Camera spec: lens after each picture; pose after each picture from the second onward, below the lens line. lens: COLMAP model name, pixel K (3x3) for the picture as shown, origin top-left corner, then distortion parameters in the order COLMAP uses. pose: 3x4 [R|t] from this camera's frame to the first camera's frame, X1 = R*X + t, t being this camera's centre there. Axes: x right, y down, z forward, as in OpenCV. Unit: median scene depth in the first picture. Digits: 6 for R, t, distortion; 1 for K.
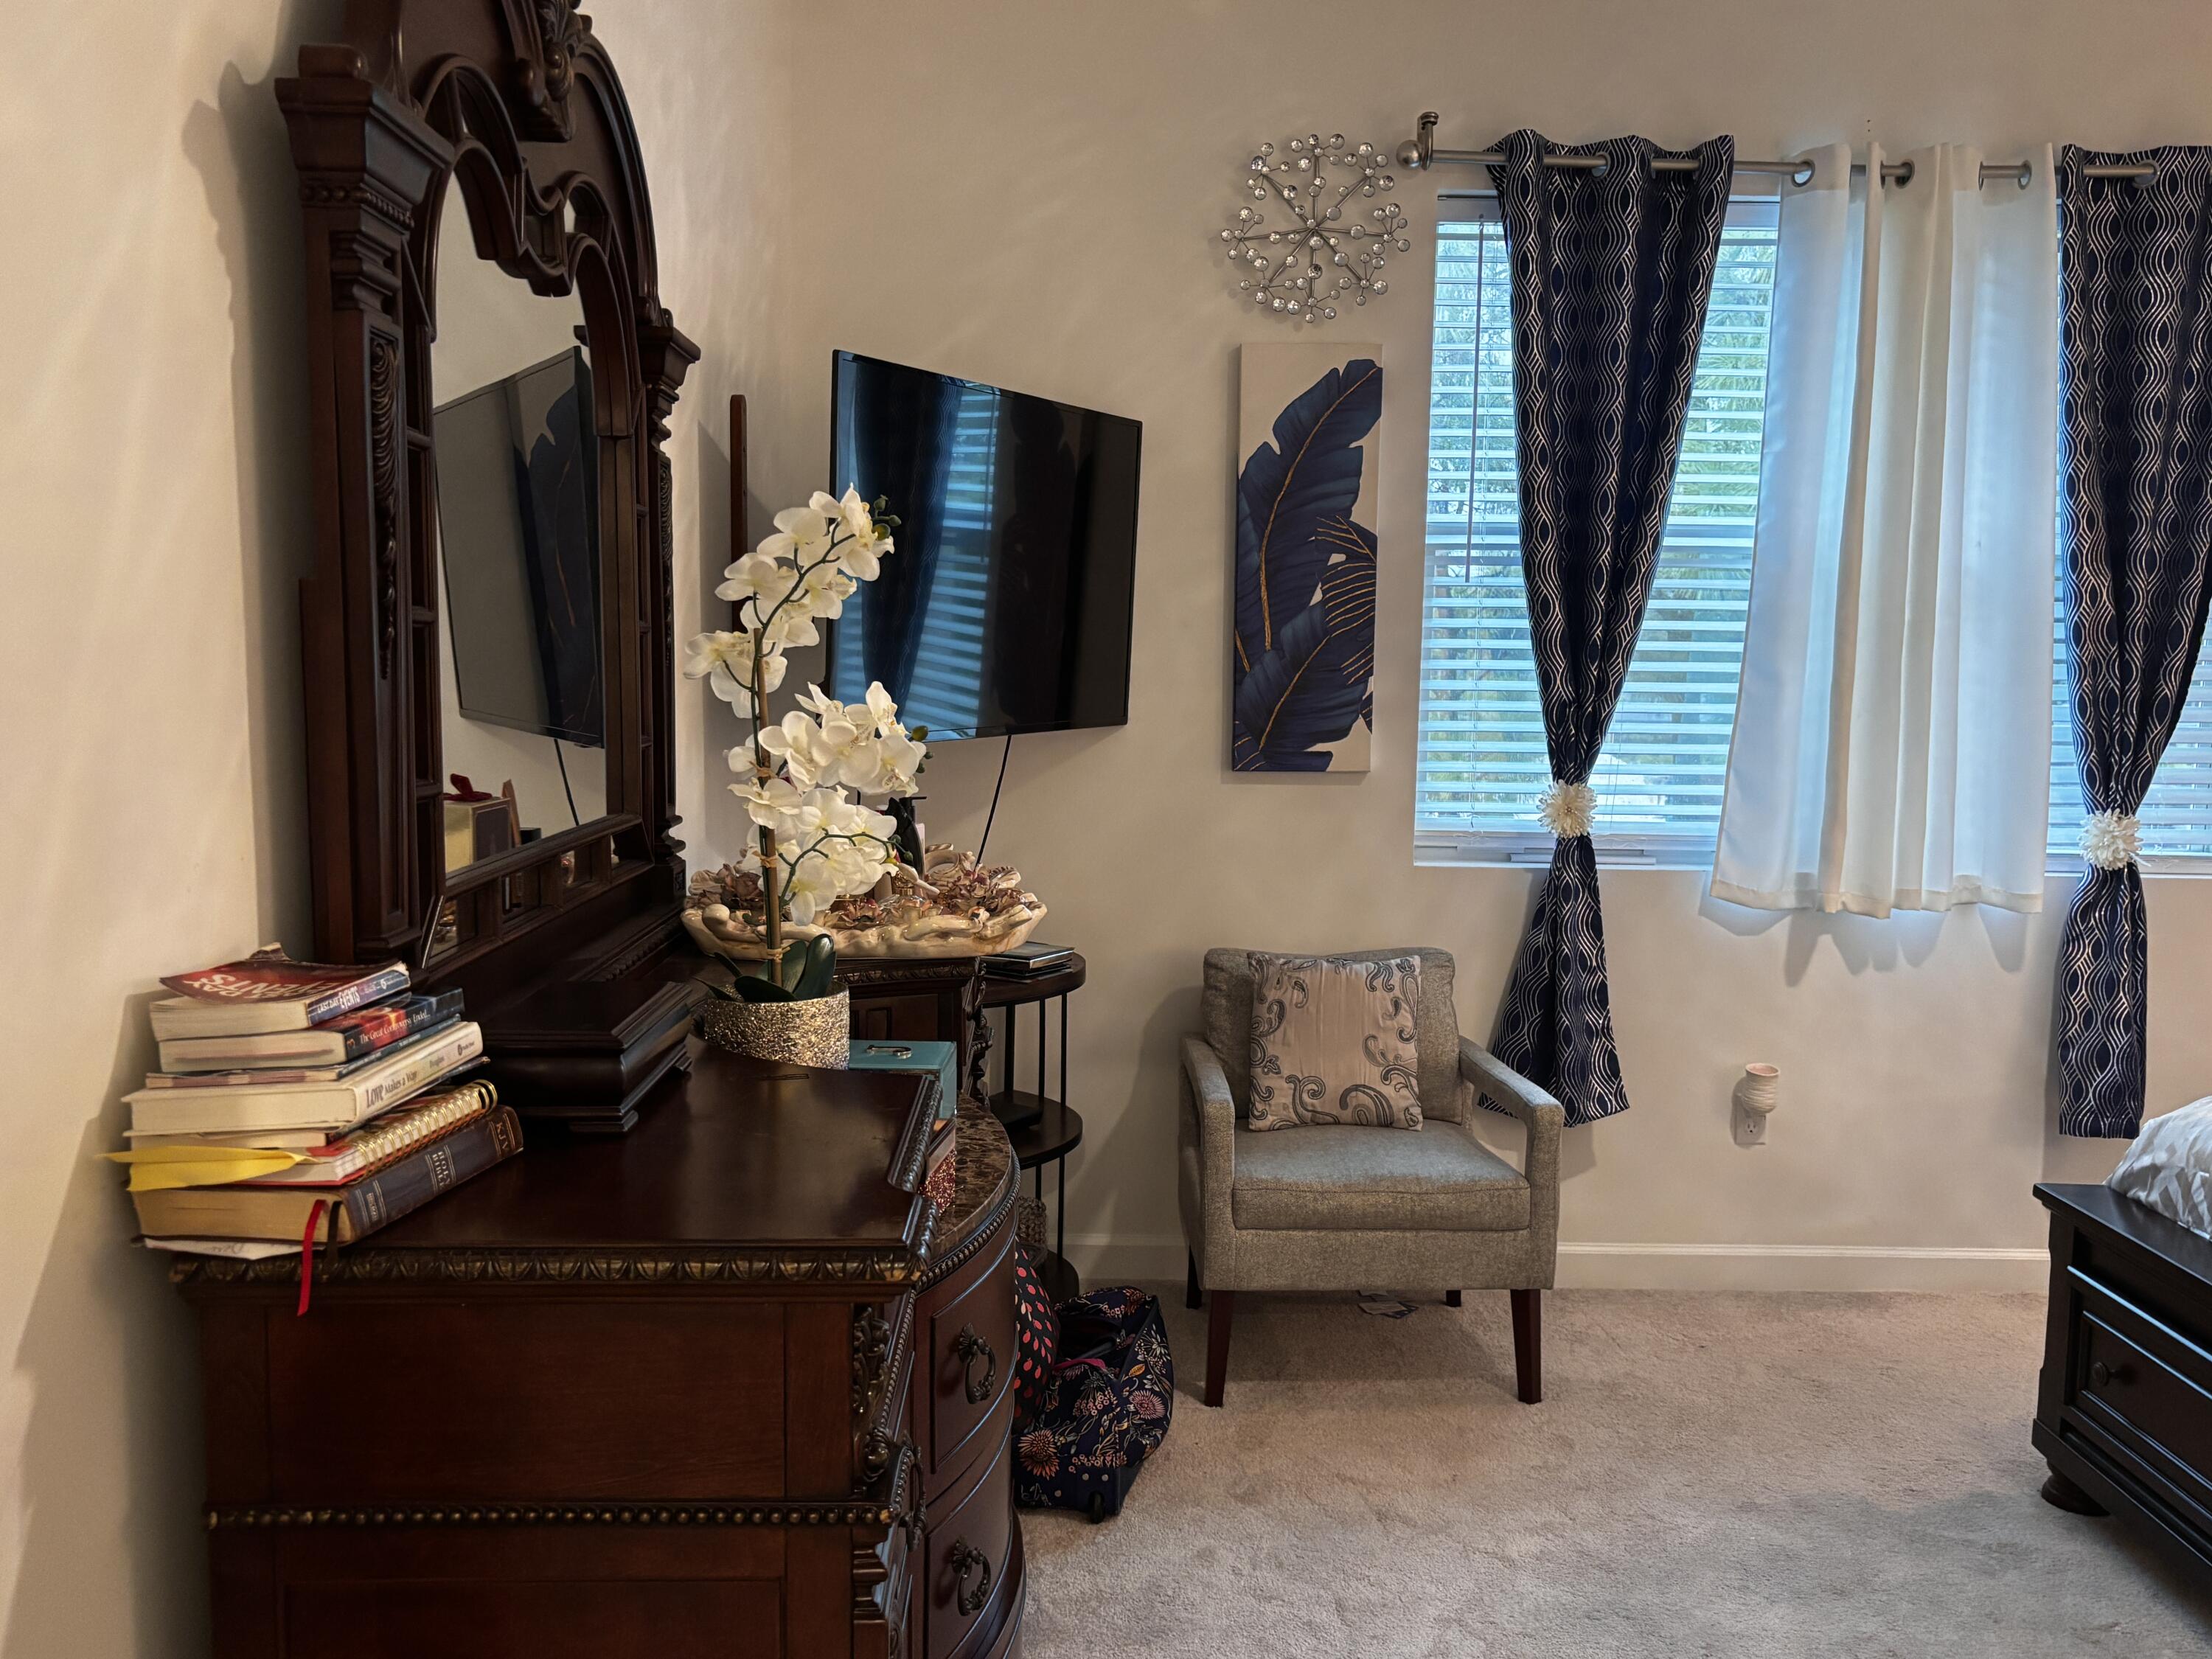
lens RADIAL K [[1887.2, 0, 1106.4], [0, 1887.2, 830.6], [0, 0, 1]] dist [0.027047, -0.018334]
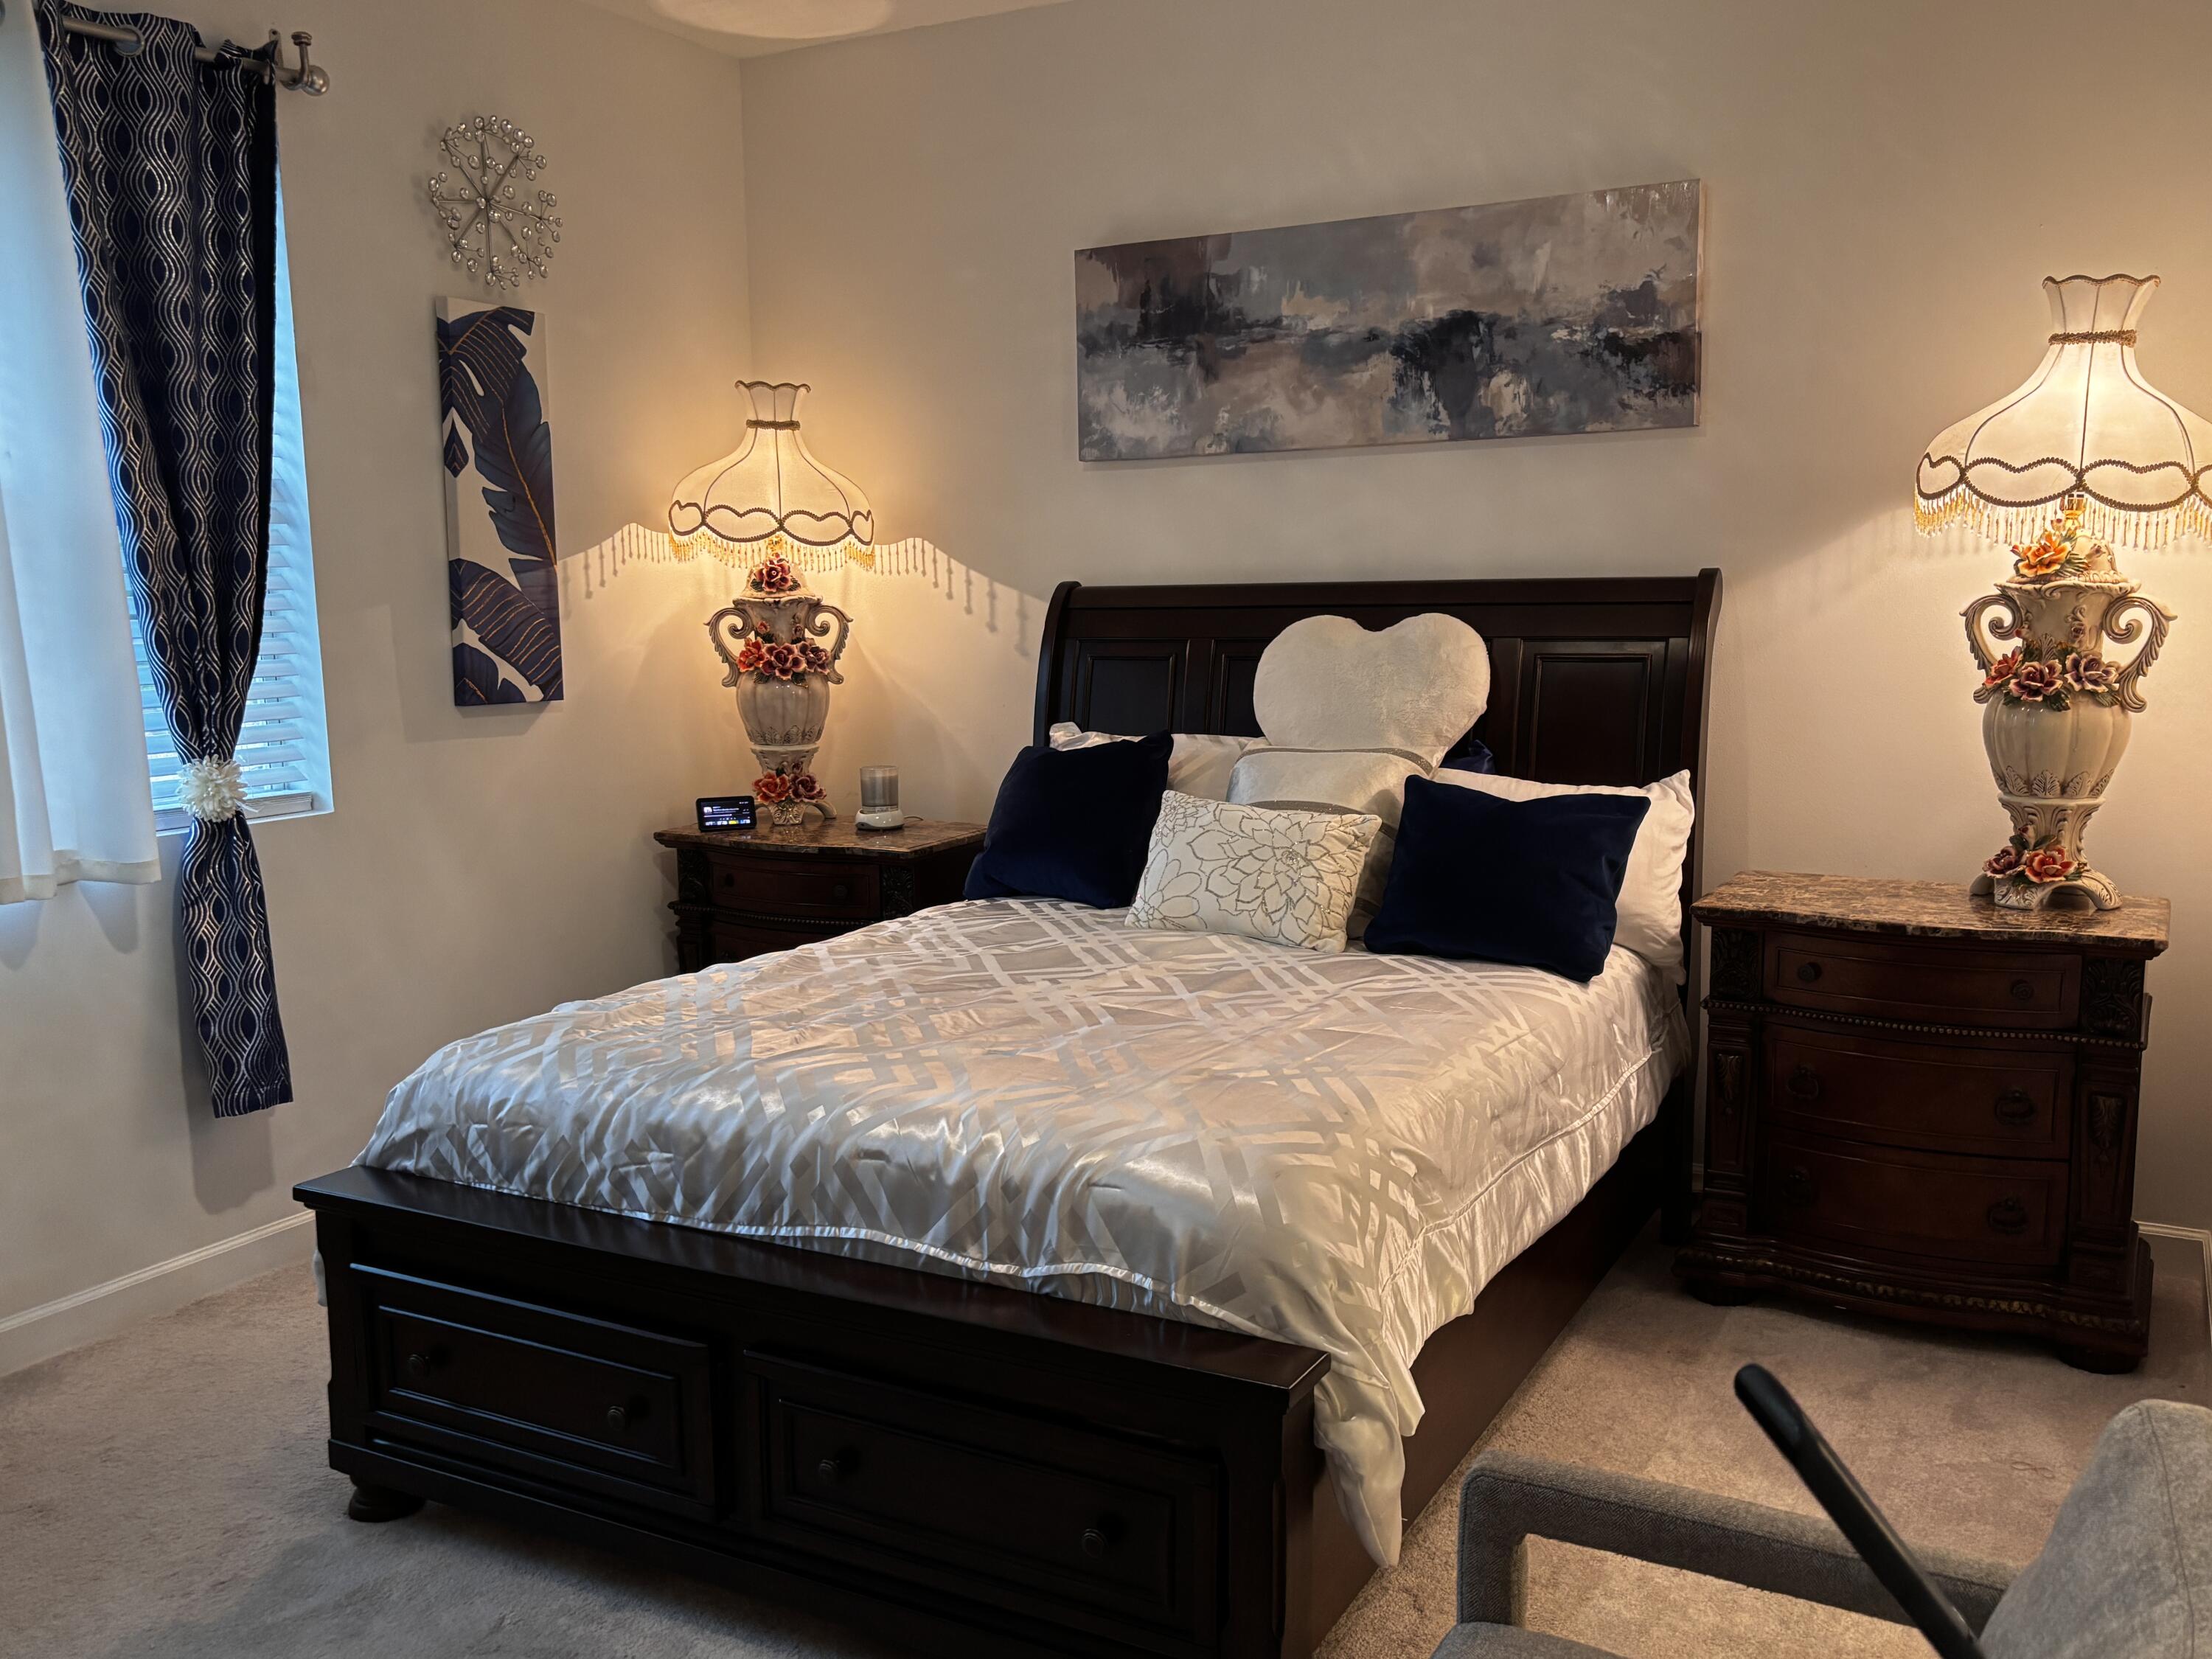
lens RADIAL K [[1887.2, 0, 1120.4], [0, 1887.2, 839.4], [0, 0, 1]] dist [0.027047, -0.018334]
pose [[0.480460, -0.146288, 0.864730, -0.053252], [0.108588, 0.988326, 0.106863, -0.021329], [-0.870268, 0.042556, 0.490736, 0.176536]]
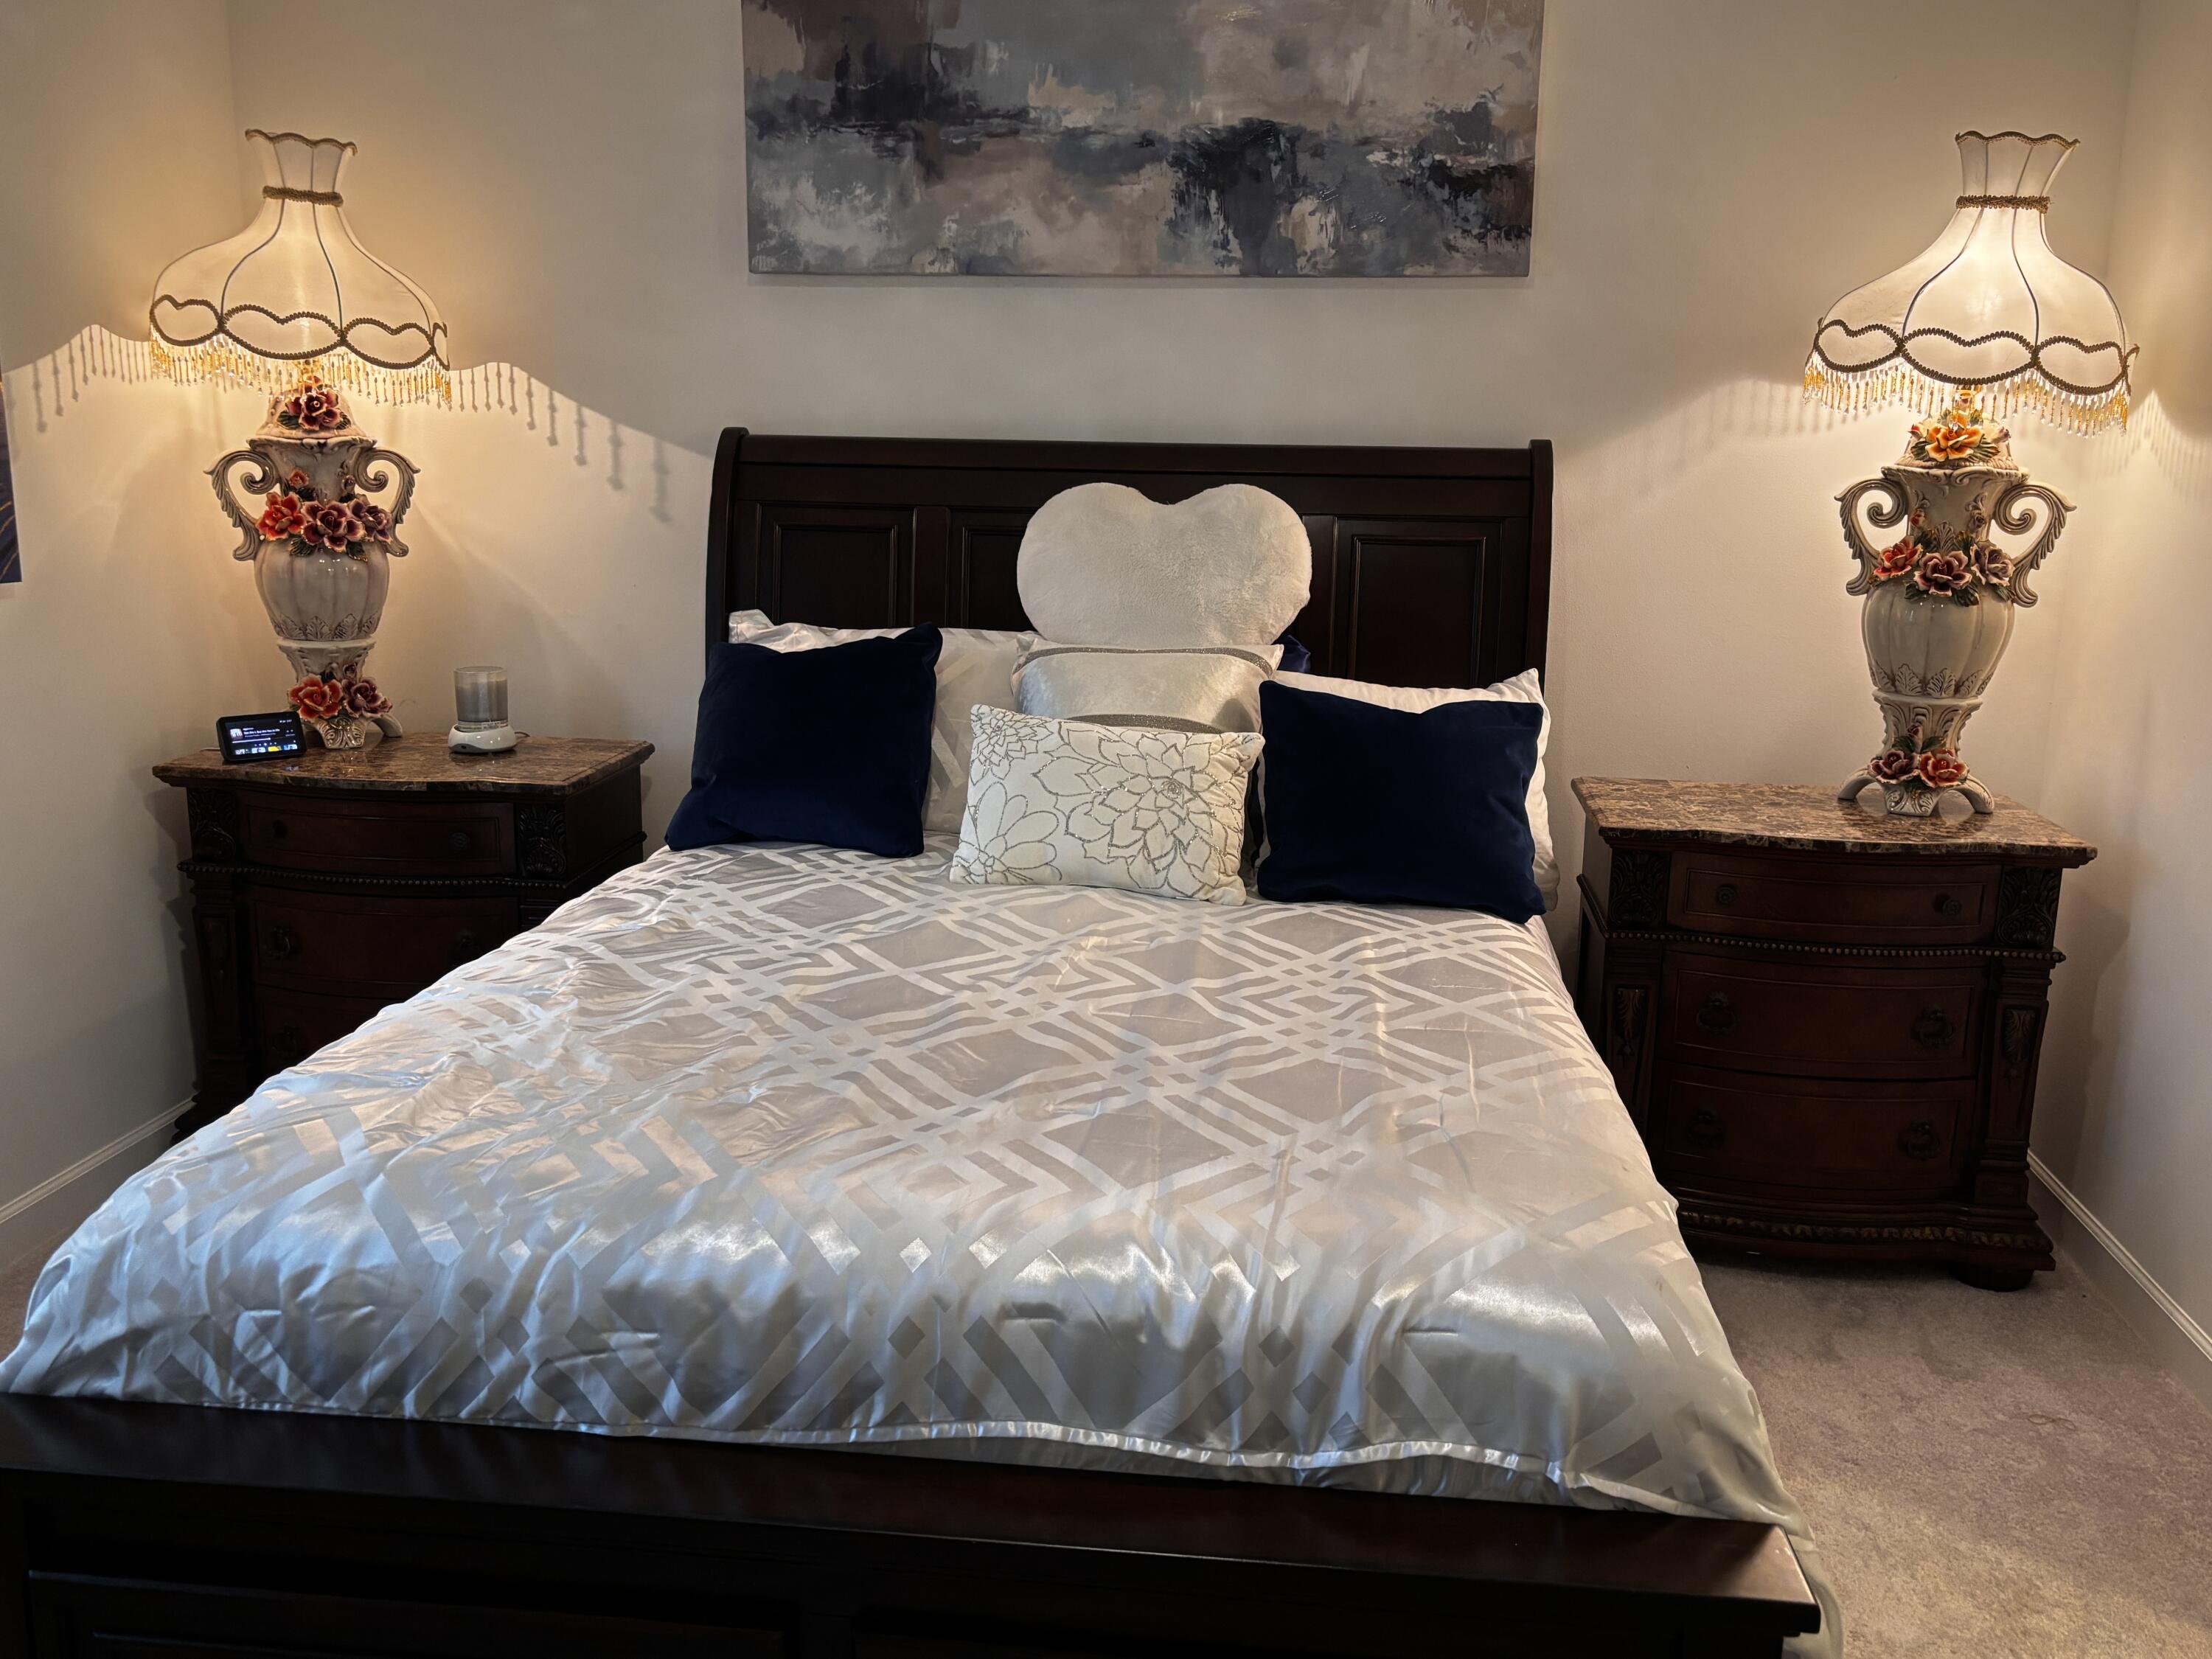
lens RADIAL K [[1887.2, 0, 1099.8], [0, 1887.2, 816.2], [0, 0, 1]] dist [0.027047, -0.018334]
pose [[0.117657, -0.219128, 0.968576, 0.051719], [0.081898, 0.974169, 0.210445, -0.052586], [-0.989671, 0.054564, 0.132564, 0.476592]]
